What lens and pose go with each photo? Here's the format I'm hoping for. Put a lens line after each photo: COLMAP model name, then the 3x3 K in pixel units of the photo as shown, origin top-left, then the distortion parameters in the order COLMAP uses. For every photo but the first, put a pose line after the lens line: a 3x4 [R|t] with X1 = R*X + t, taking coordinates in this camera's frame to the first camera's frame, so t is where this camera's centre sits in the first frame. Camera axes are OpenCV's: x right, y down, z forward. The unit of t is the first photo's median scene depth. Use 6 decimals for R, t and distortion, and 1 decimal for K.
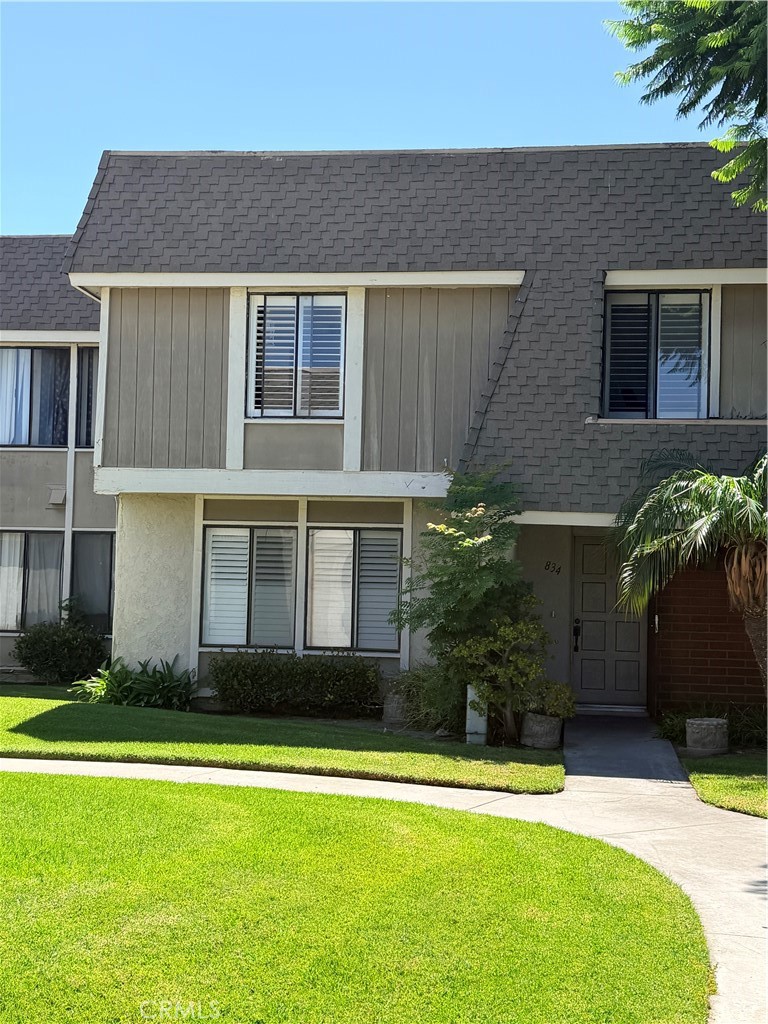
lens RADIAL K [[1535.3, 0, 384.5], [0, 1535.3, 511.0], [0, 0, 1]] dist [0.187152, 0.000000]
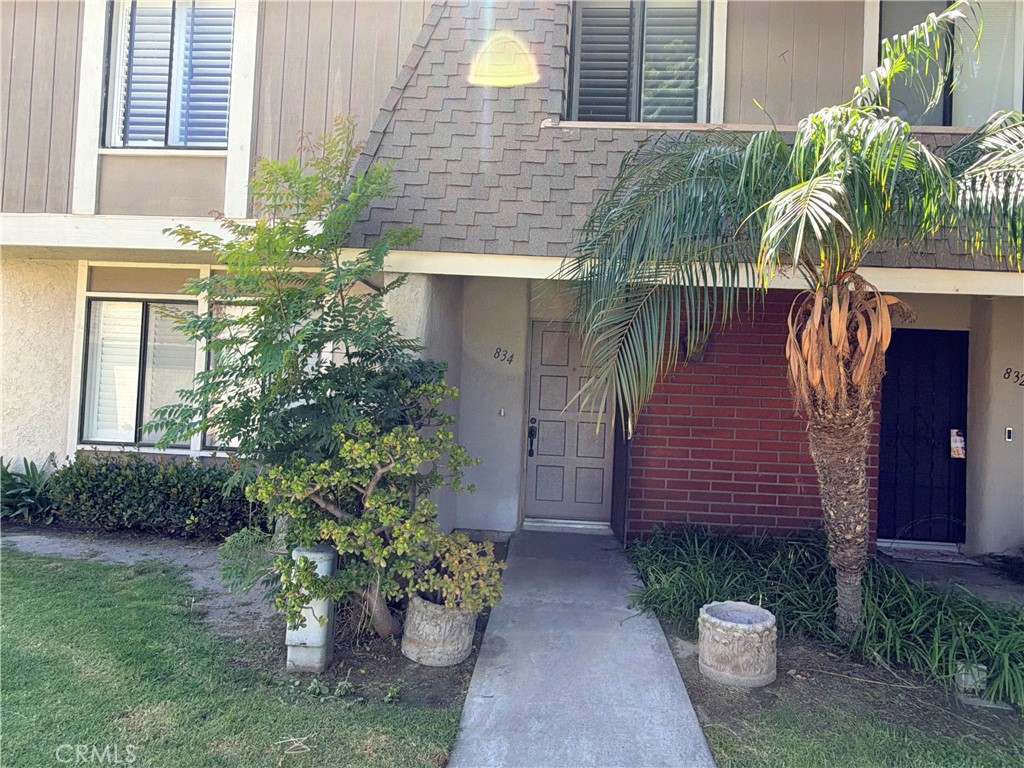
lens RADIAL K [[586.6, 0, 515.7], [0, 586.6, 391.8], [0, 0, 1]] dist [0.003757, 0.000023]
pose [[0.998909, 0.019306, 0.042525, 0.104806], [-0.021119, 0.998869, 0.042610, 0.043611], [-0.041654, -0.043462, 0.998186, 0.702602]]
